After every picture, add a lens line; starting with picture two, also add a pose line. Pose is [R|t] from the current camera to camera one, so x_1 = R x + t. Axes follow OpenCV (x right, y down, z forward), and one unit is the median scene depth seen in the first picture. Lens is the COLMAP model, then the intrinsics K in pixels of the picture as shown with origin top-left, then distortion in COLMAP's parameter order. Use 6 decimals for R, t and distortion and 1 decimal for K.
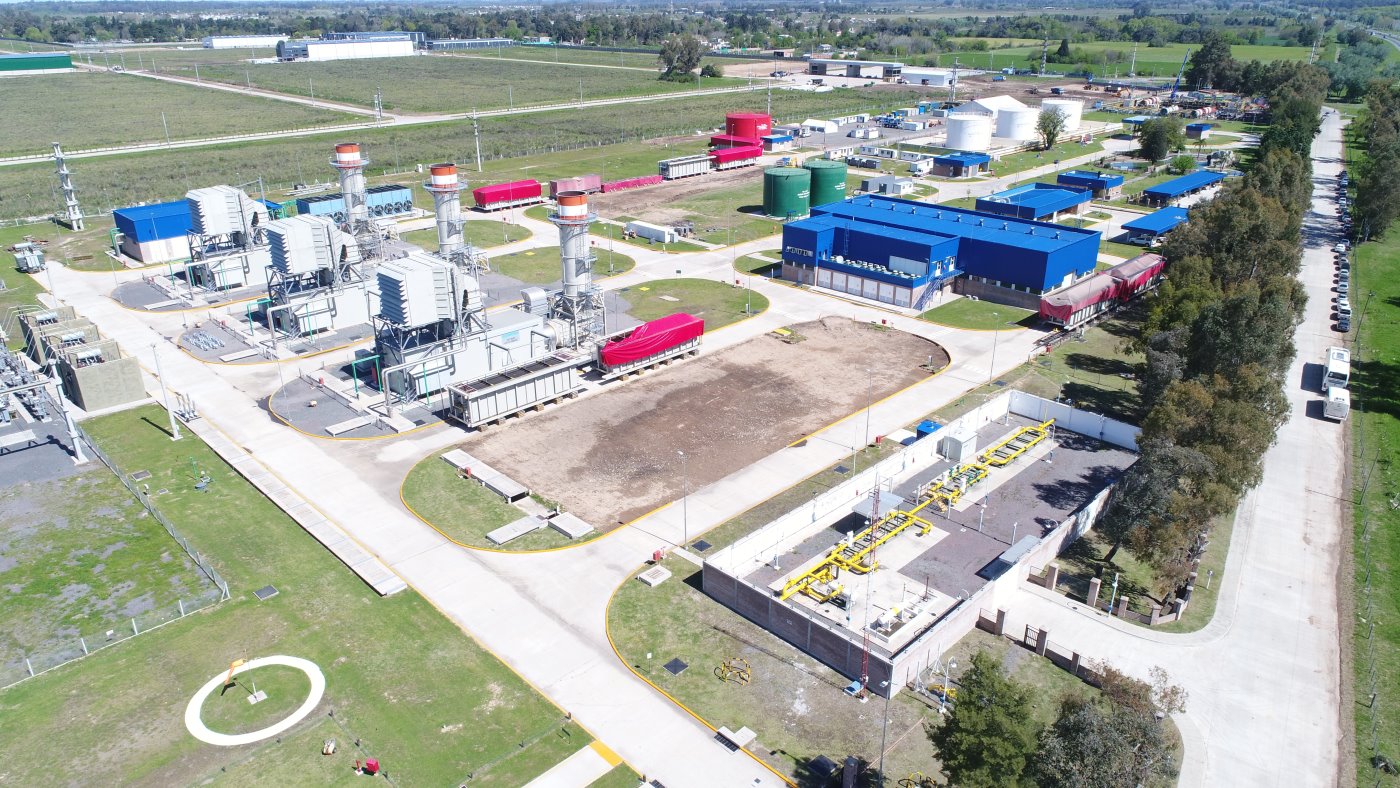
lens RADIAL K [[931.7, 0, 700.8], [0, 931.7, 393.0], [0, 0, 1]] dist [-0.009567, -0.003768]
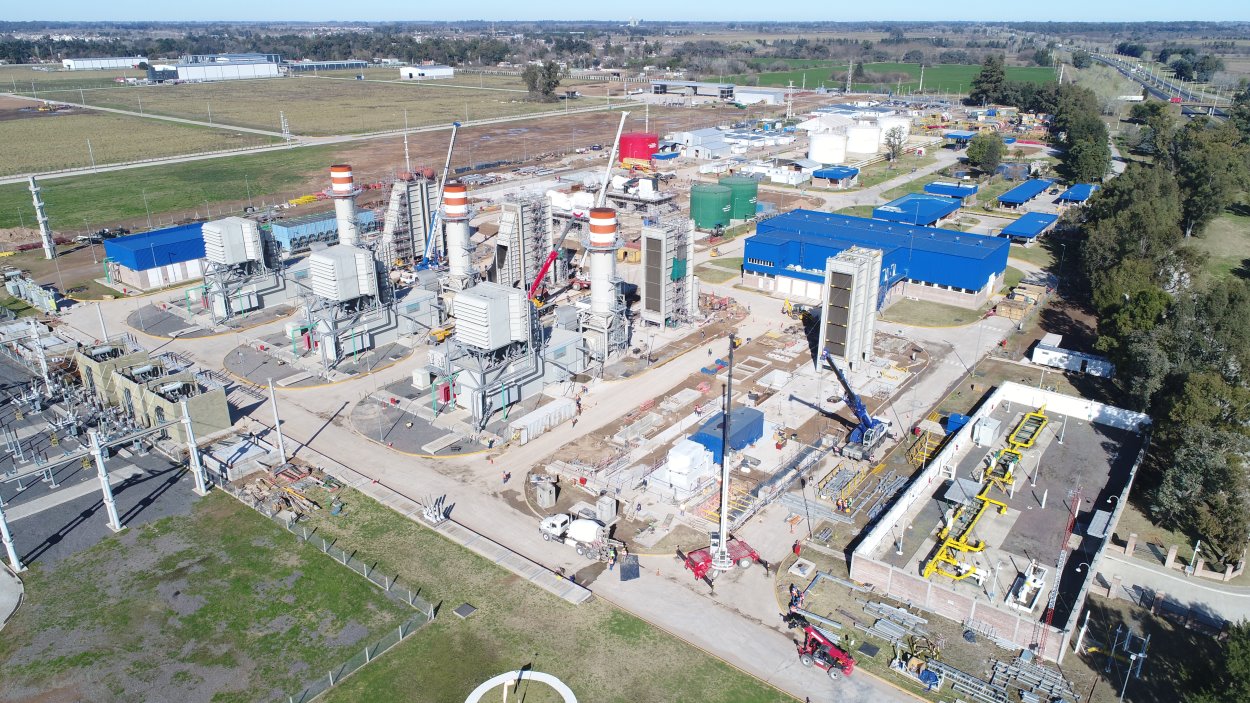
lens RADIAL K [[831.9, 0, 624.2], [0, 831.9, 352.1], [0, 0, 1]] dist [-0.009567, -0.003768]
pose [[0.991838, -0.042174, 0.120329, -0.183919], [0.044791, 0.998813, -0.019126, -0.028397], [-0.119379, 0.024359, 0.992550, 0.004310]]
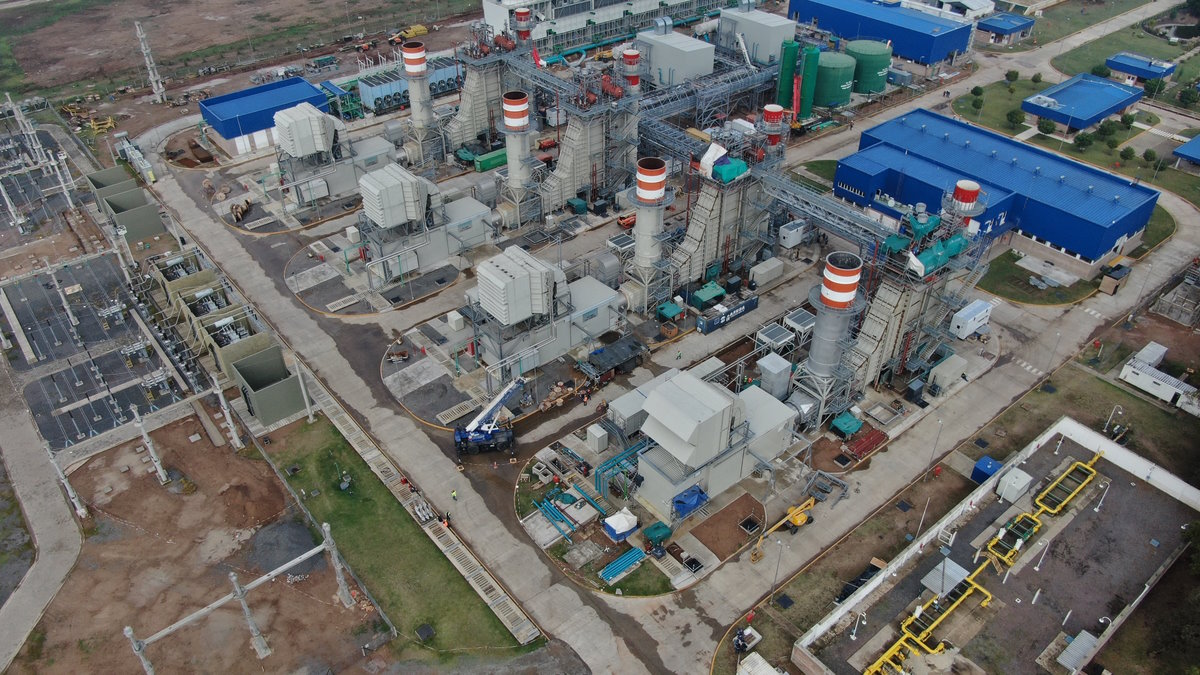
lens RADIAL K [[865.1, 0, 598.5], [0, 865.1, 348.2], [0, 0, 1]] dist [-0.040239, 0.012100]
pose [[0.995127, 0.060159, -0.078127, -0.084571], [-0.038530, 0.966565, 0.253511, -0.206009], [0.090766, -0.249265, 0.964172, 0.015533]]
